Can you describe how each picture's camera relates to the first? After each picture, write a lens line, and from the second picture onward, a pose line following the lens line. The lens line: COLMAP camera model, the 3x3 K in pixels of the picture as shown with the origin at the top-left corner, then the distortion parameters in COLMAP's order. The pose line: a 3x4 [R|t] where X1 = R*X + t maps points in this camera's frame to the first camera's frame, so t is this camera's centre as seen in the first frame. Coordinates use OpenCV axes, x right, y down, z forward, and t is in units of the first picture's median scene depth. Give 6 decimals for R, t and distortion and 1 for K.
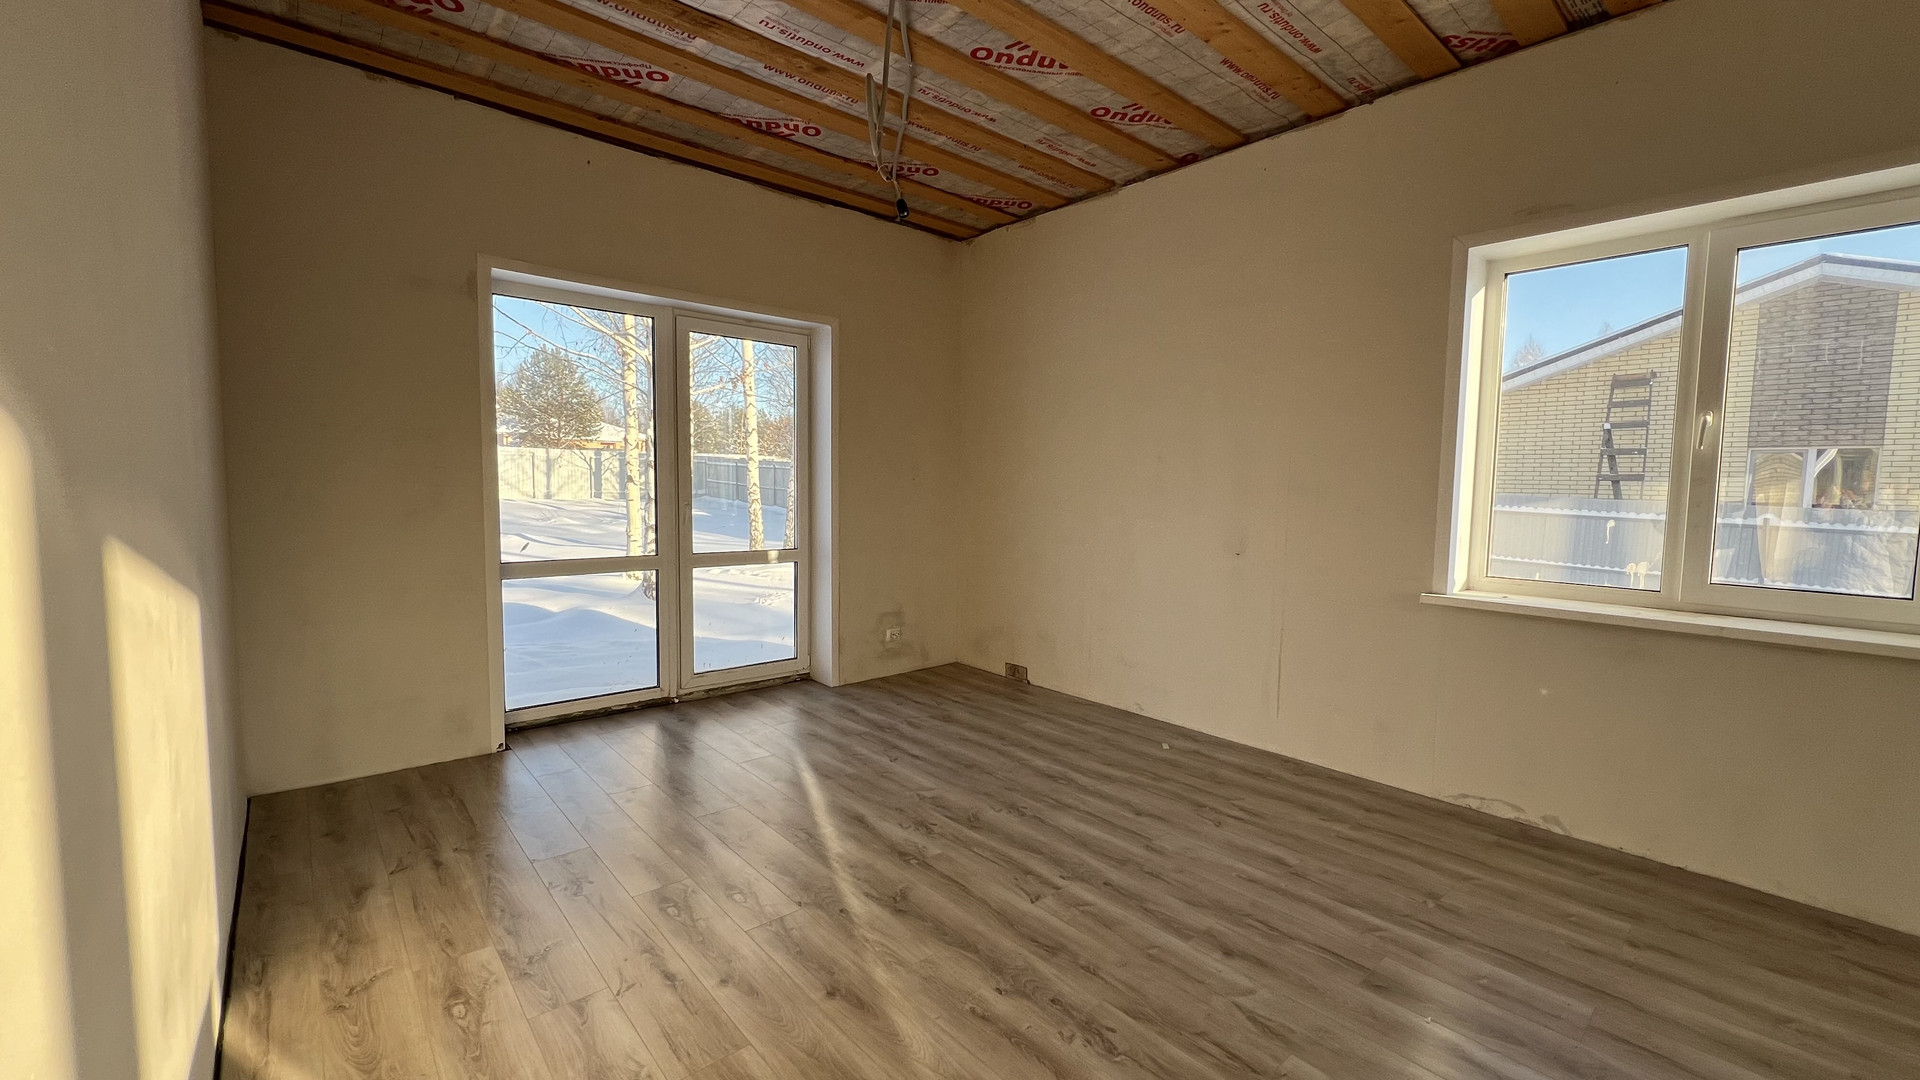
lens RADIAL K [[767.3, 0, 960.7], [0, 767.3, 541.3], [0, 0, 1]] dist [0.000010, 0.000001]
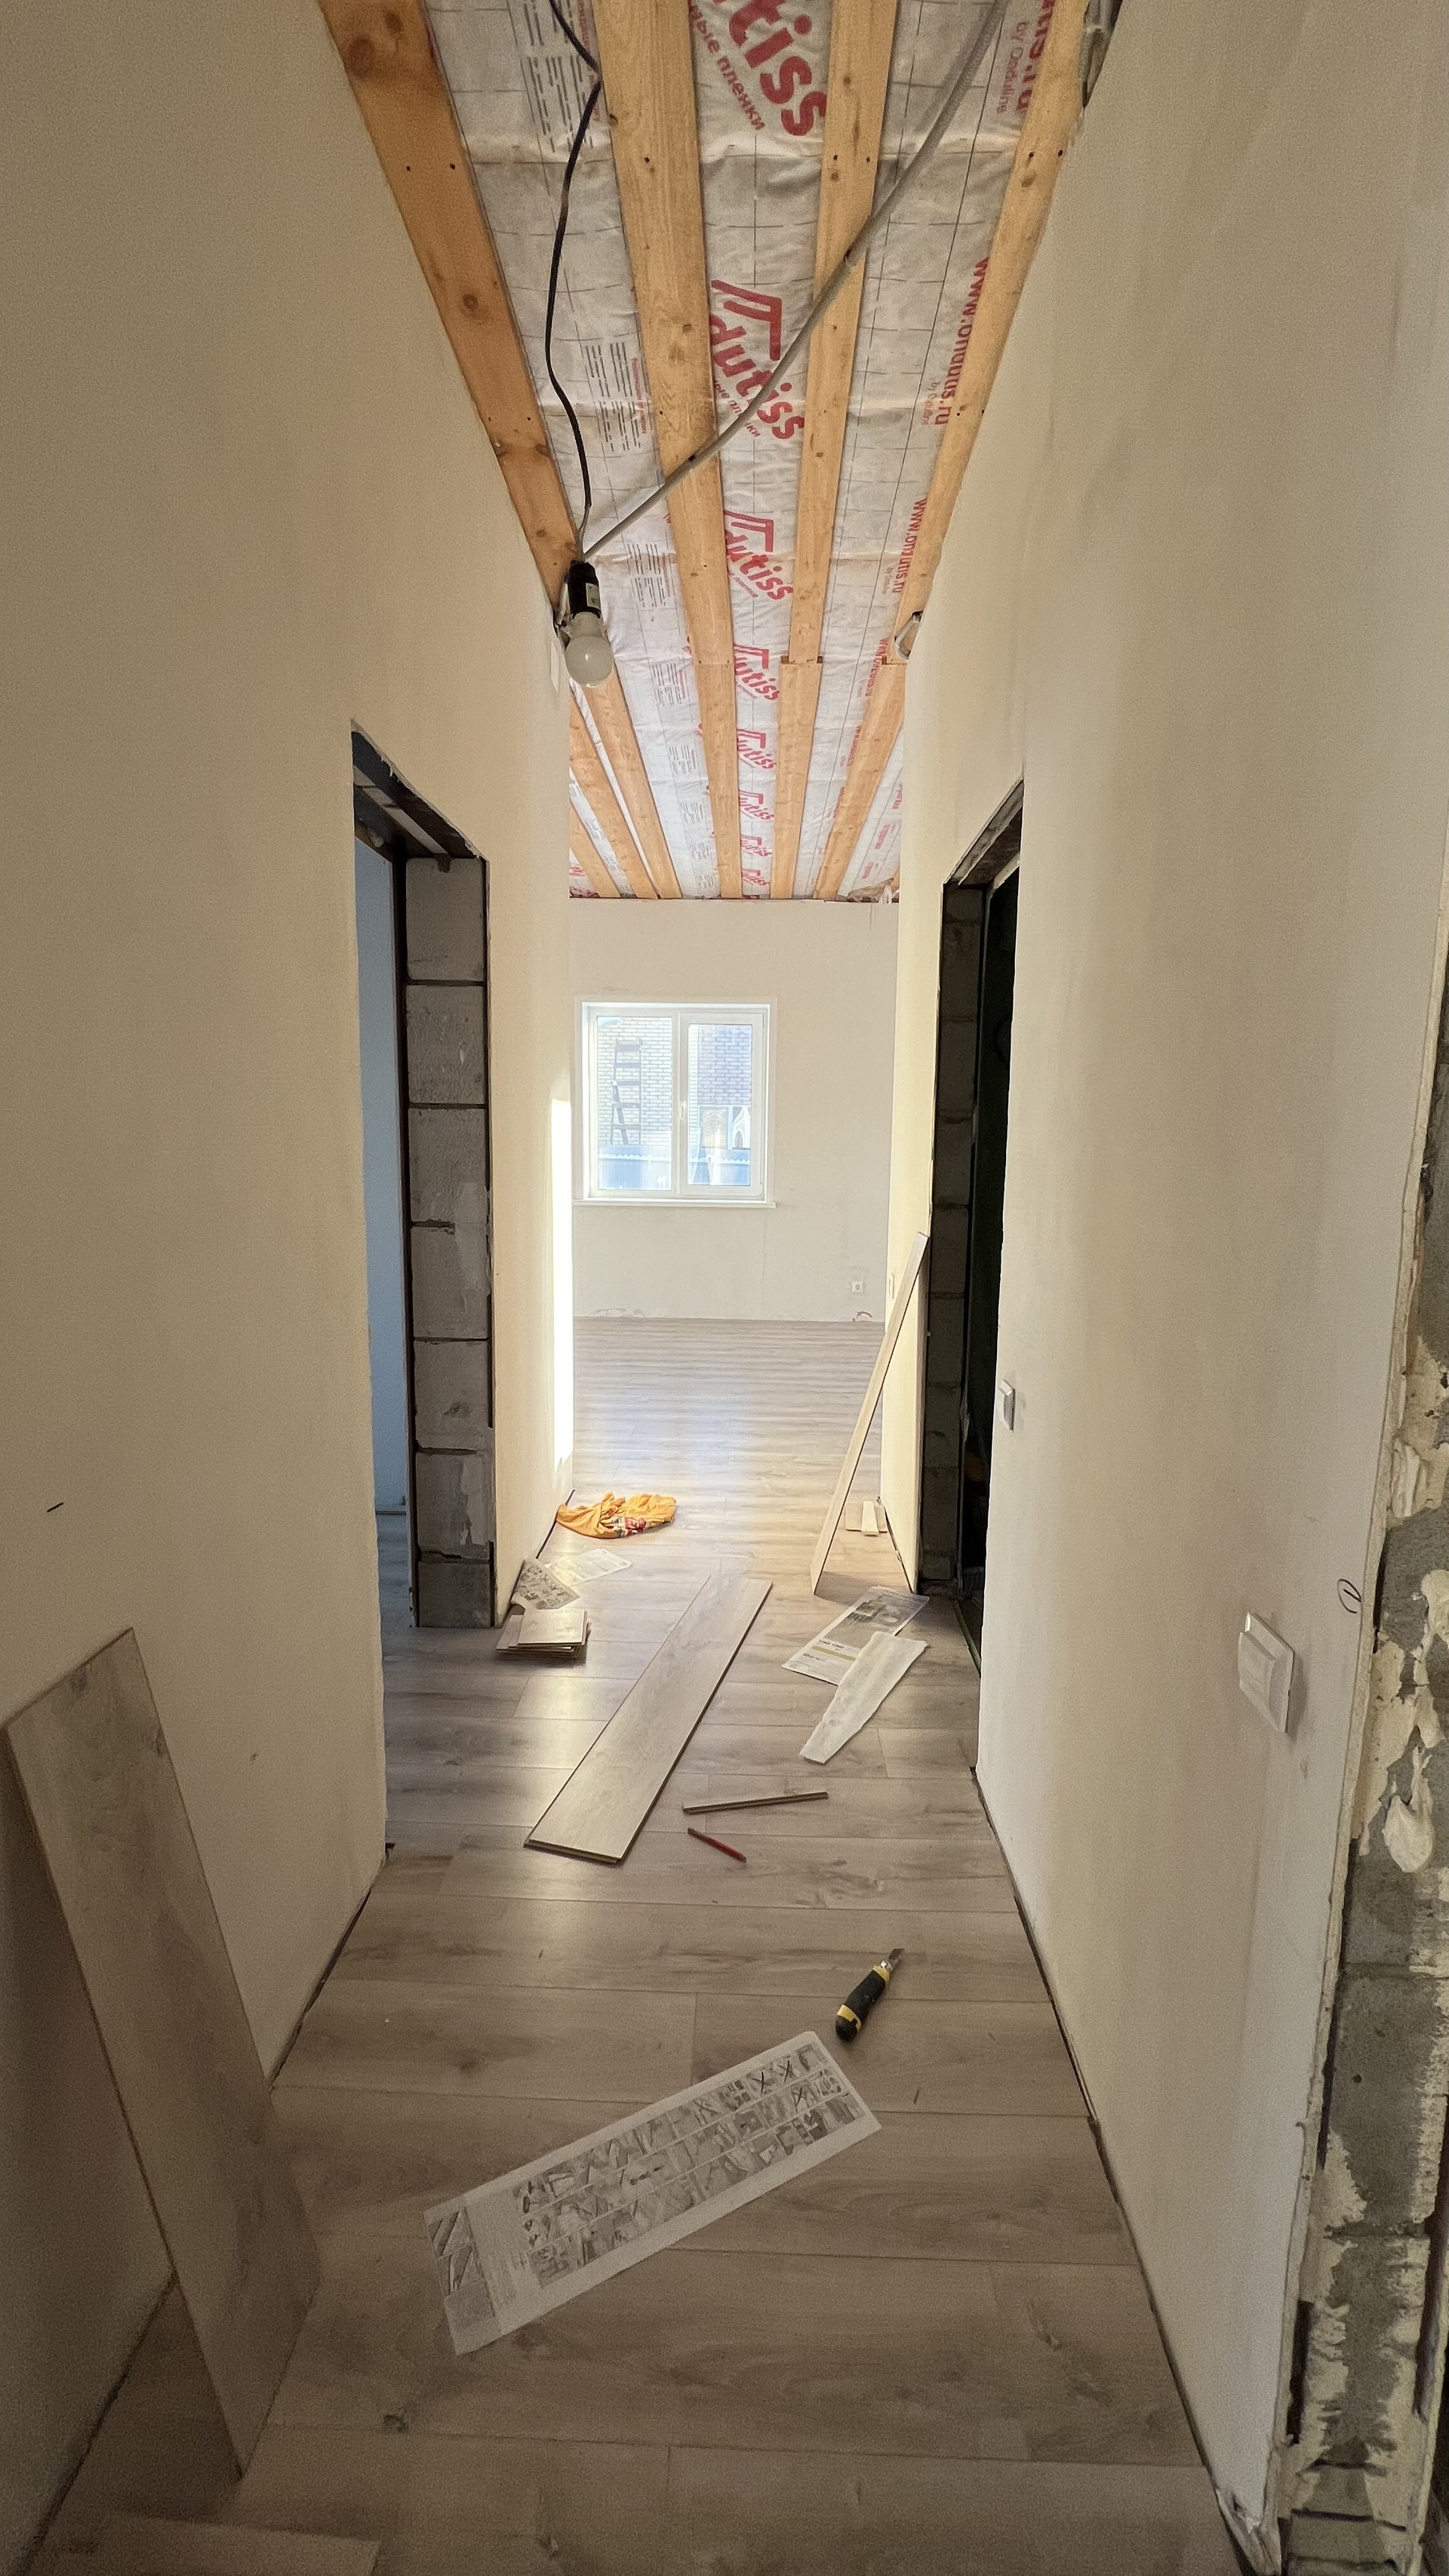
lens RADIAL K [[1029.4, 0, 728.6], [0, 1029.4, 1289.9], [0, 0, 1]] dist [0.000010, 0.000001]
pose [[0.678667, -0.108412, 0.726400, -0.243858], [0.046654, 0.993412, 0.104674, 0.010781], [-0.732962, -0.037149, 0.679254, -0.238062]]
